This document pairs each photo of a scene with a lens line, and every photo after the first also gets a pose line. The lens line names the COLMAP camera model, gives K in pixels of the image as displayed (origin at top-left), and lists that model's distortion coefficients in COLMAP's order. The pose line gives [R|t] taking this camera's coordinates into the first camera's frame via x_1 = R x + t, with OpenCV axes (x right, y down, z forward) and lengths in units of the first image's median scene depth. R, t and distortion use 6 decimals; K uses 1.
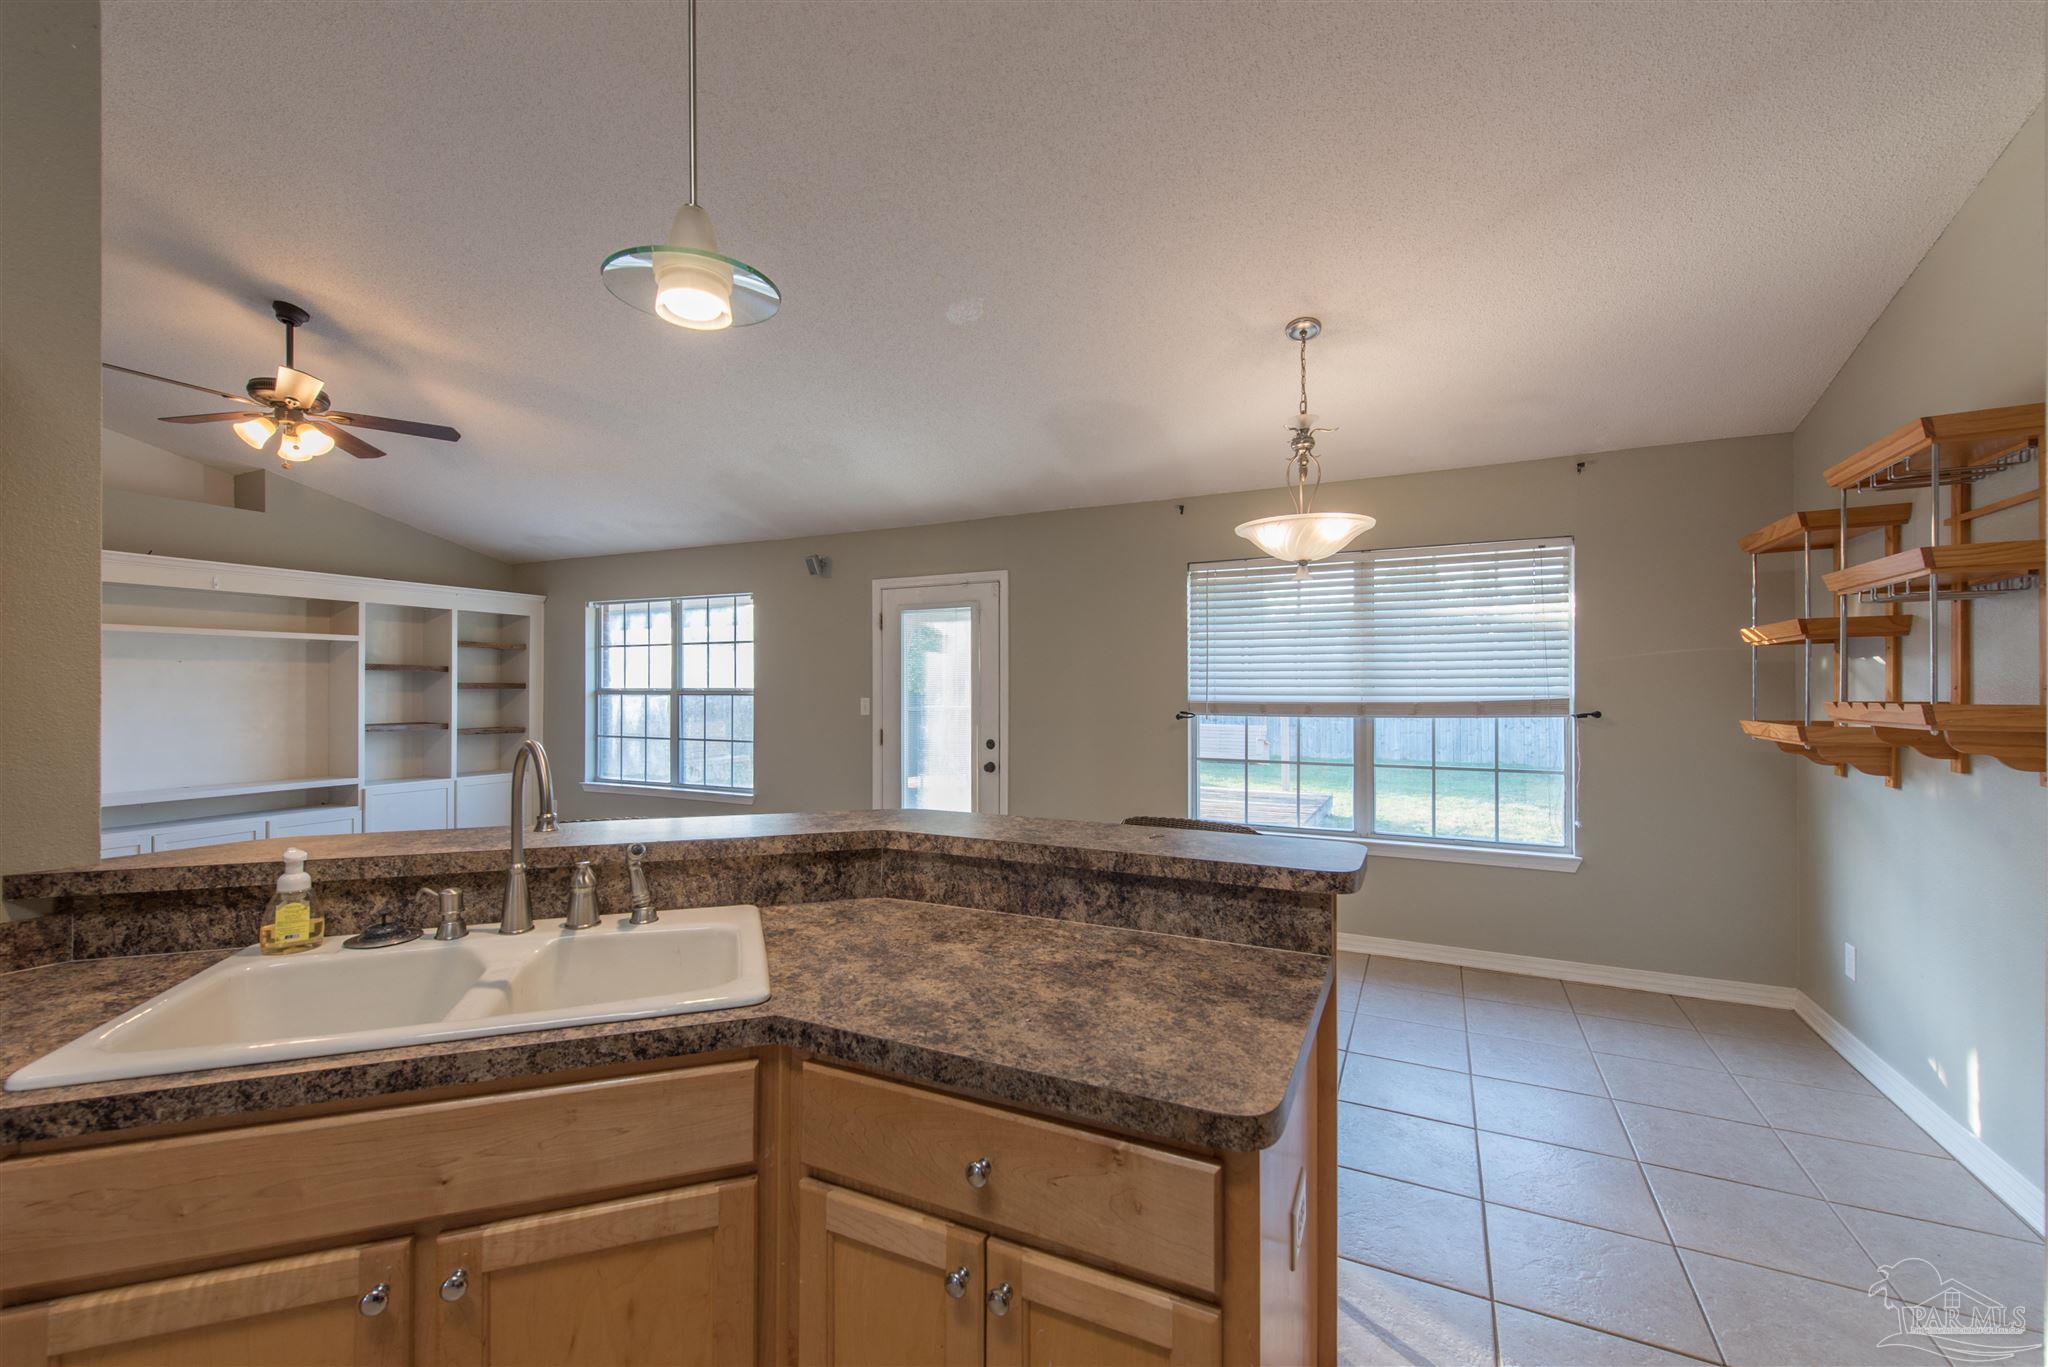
lens RADIAL K [[856.0, 0, 1024.0], [0, 856.0, 683.5], [0, 0, 1]] dist [0.010016, -0.000345]
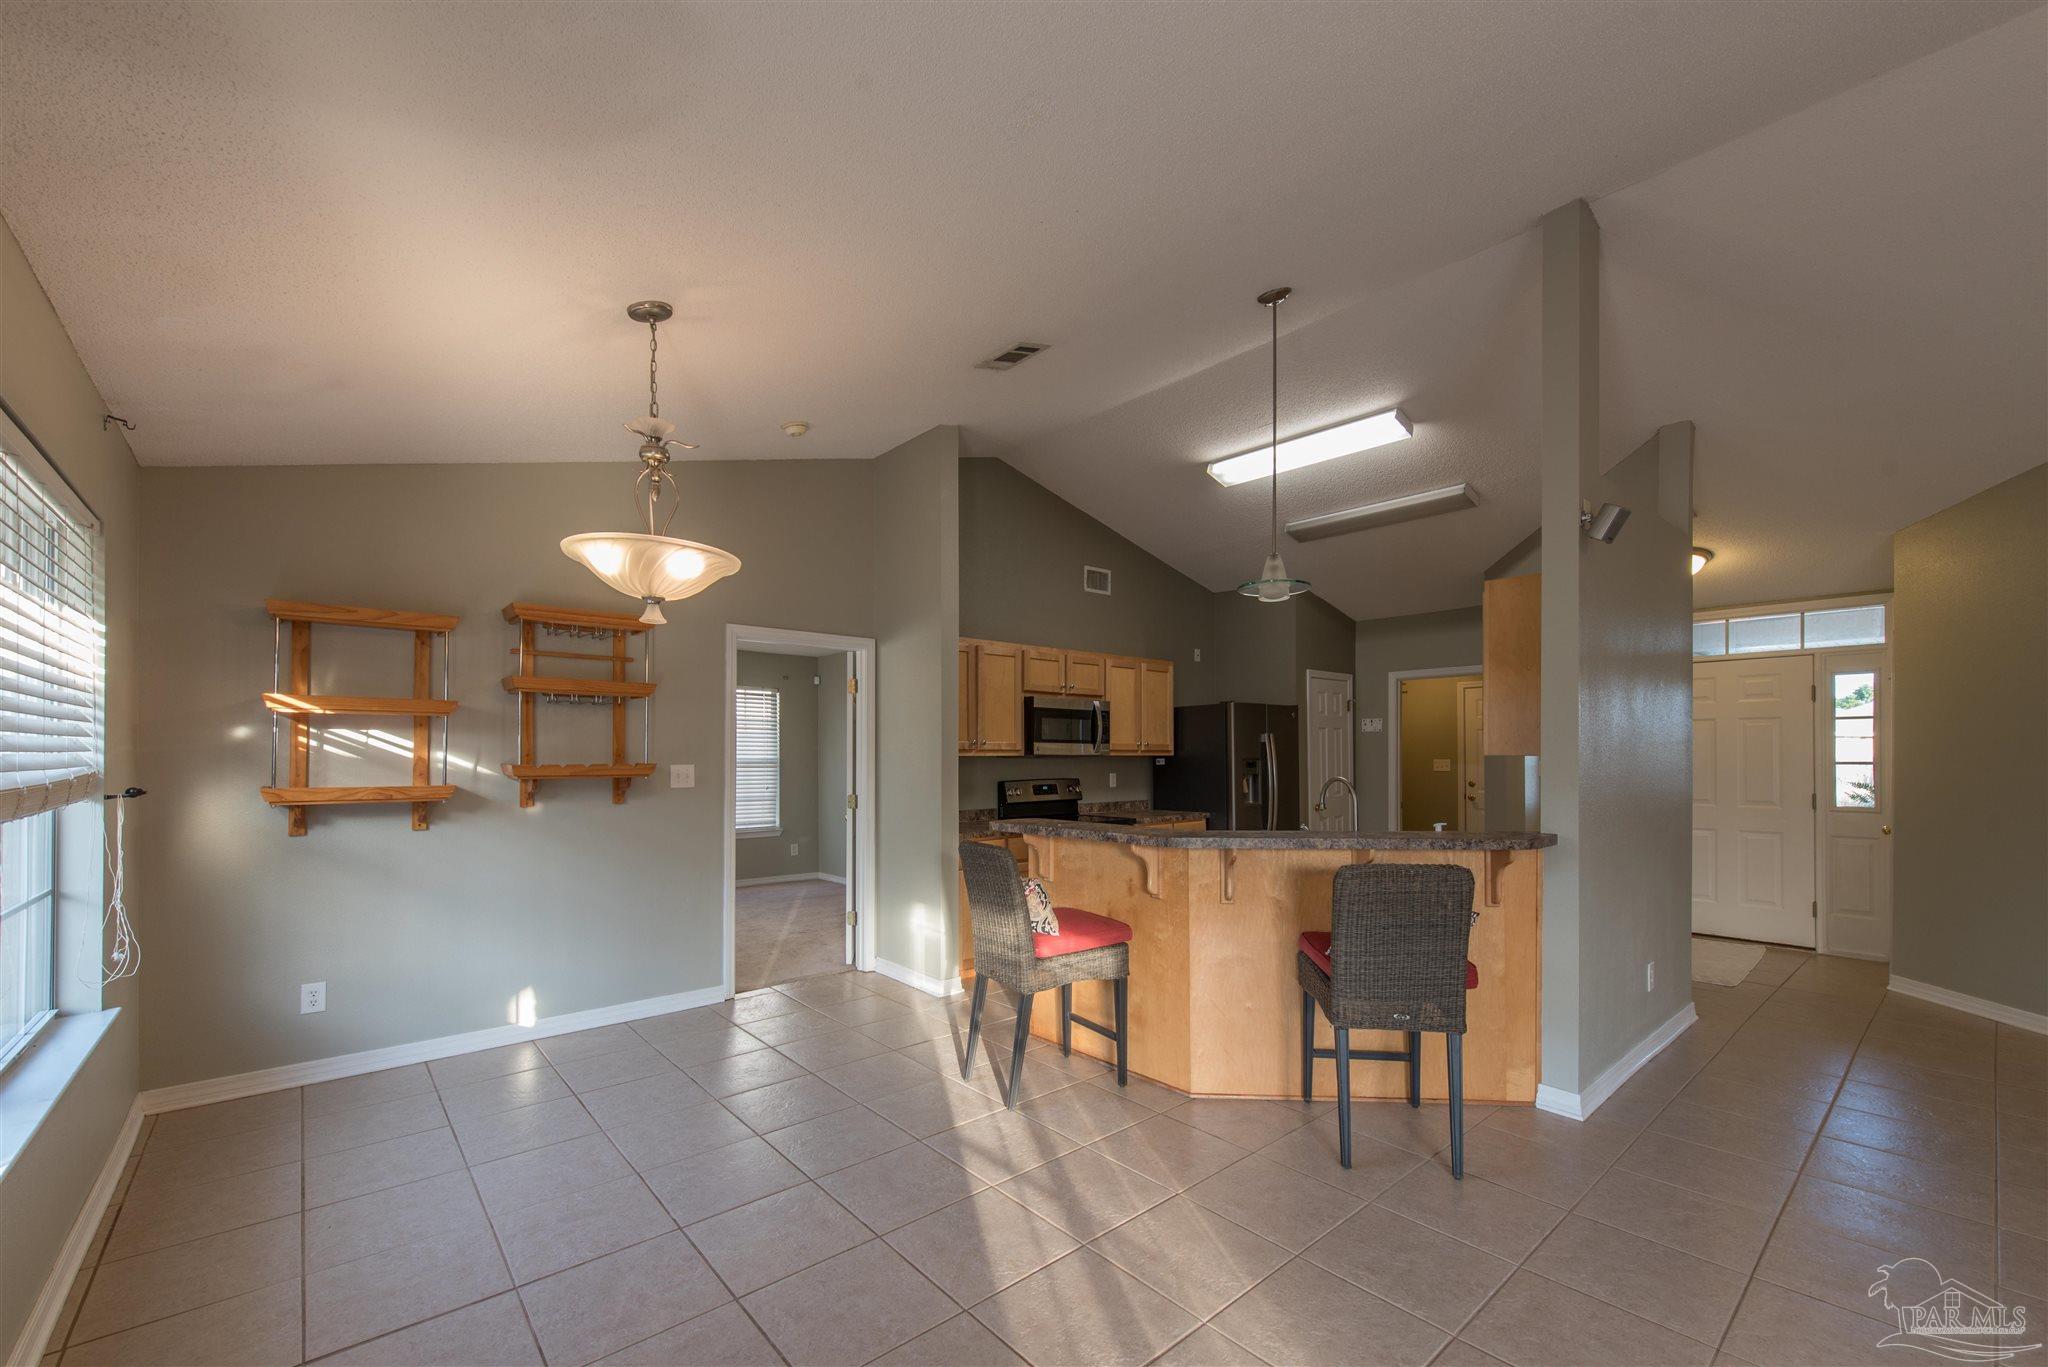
lens RADIAL K [[844.8, 0, 1025.0], [0, 844.8, 754.4], [0, 0, 1]] dist [0.013674, -0.000458]
pose [[-0.923609, 0.000589, 0.383335, -0.216698], [-0.002158, 0.999975, -0.006736, 0.006194], [-0.383329, -0.007049, -0.923585, 1.106014]]
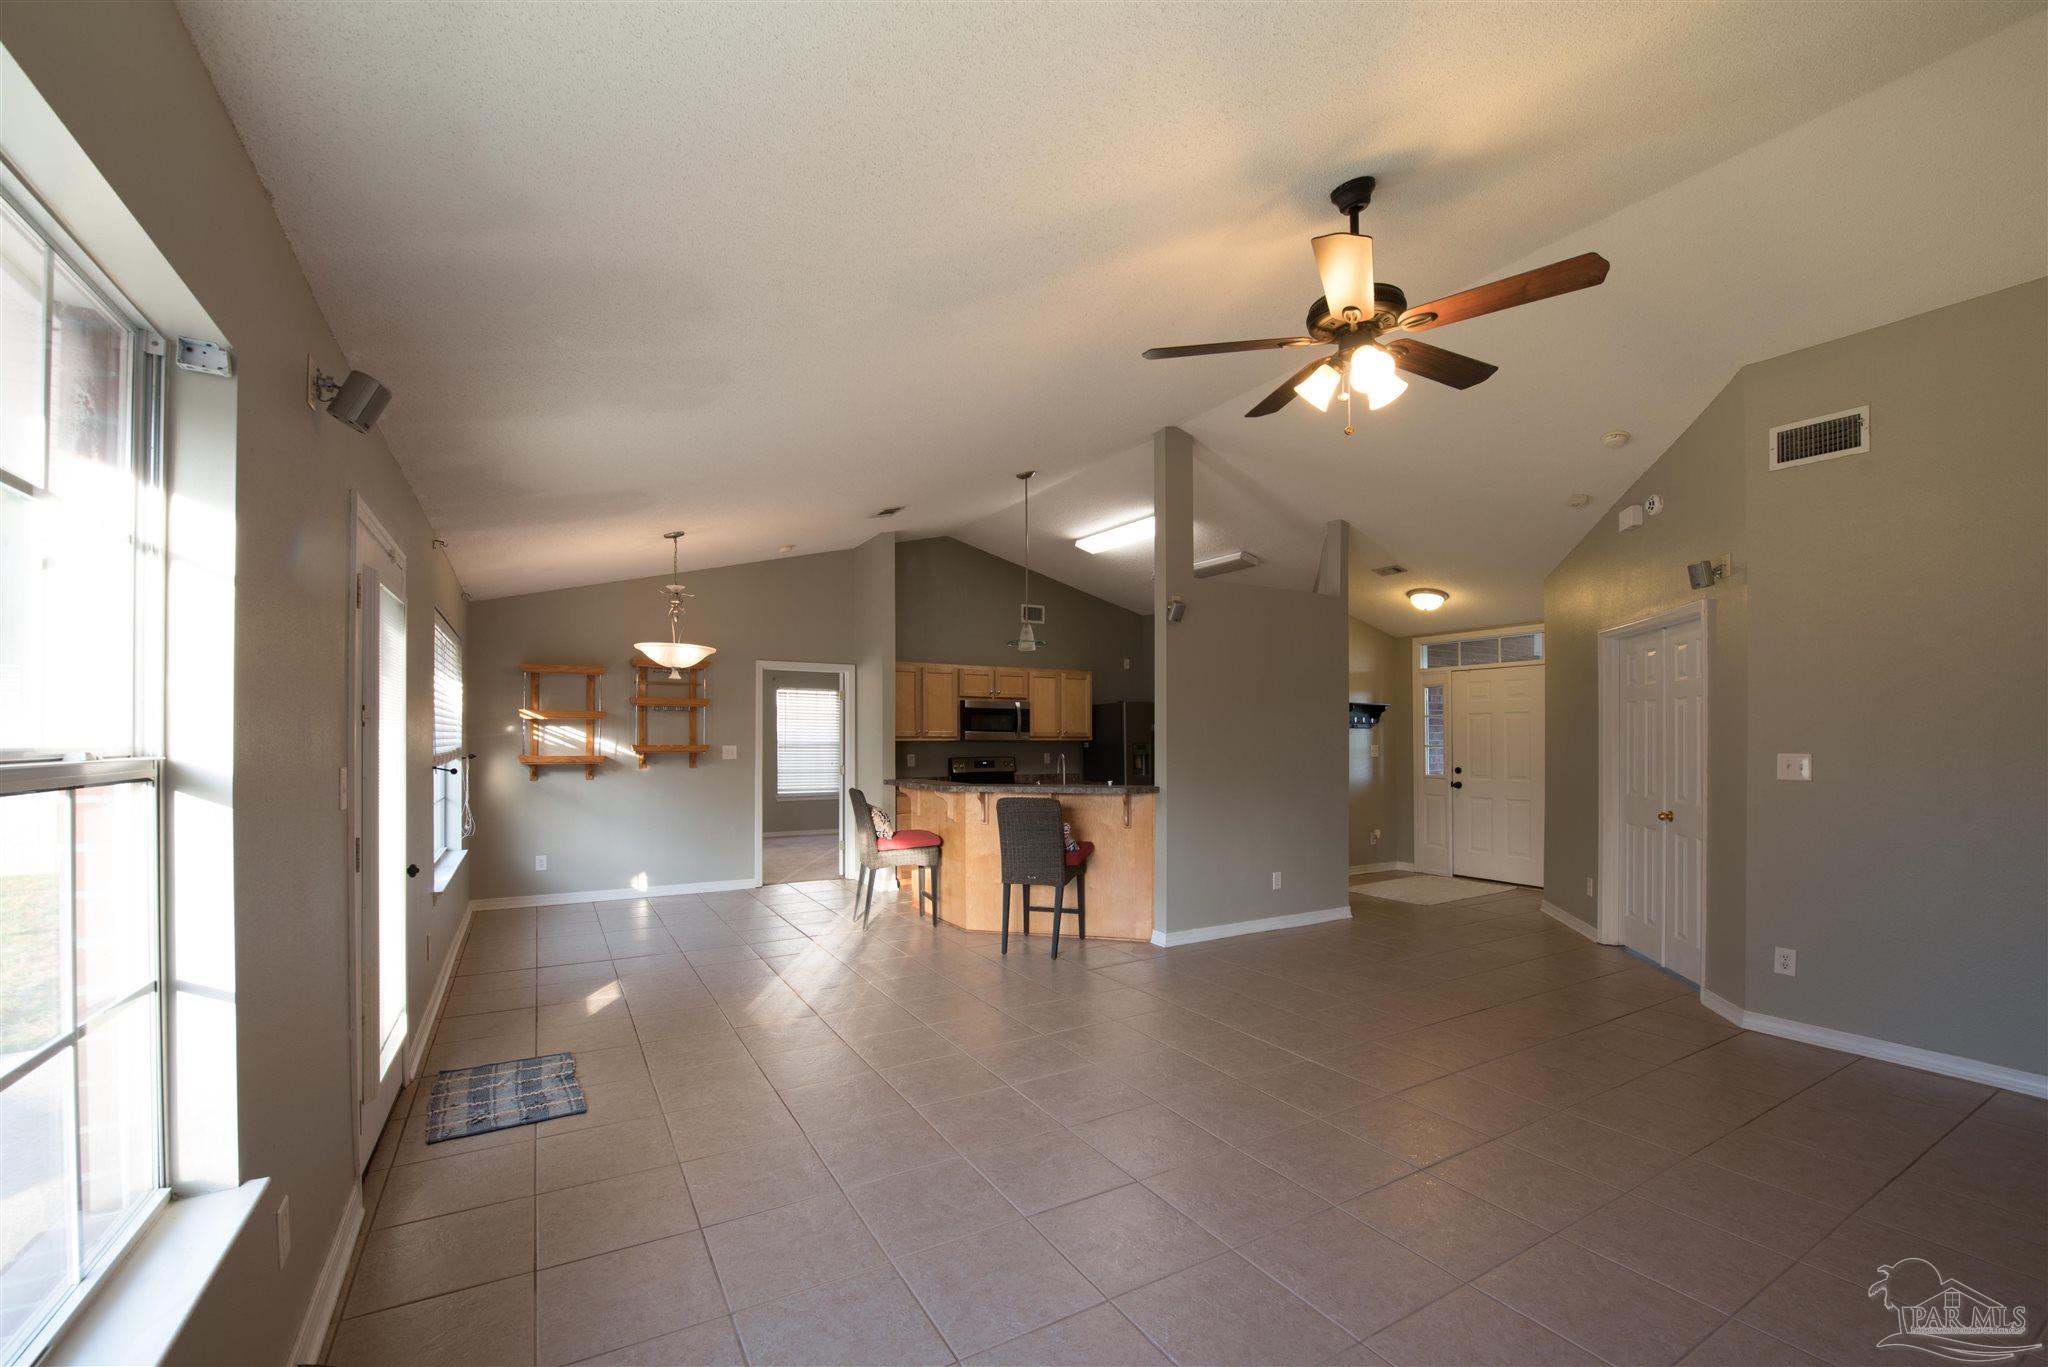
lens RADIAL K [[849.7, 0, 1013.2], [0, 849.7, 747.0], [0, 0, 1]] dist [0.000302, 0.000033]
pose [[-0.831217, -0.006848, 0.555906, -0.835826], [-0.005109, 0.999976, 0.004679, 0.004613], [-0.555925, 0.001049, -0.831232, 1.414233]]
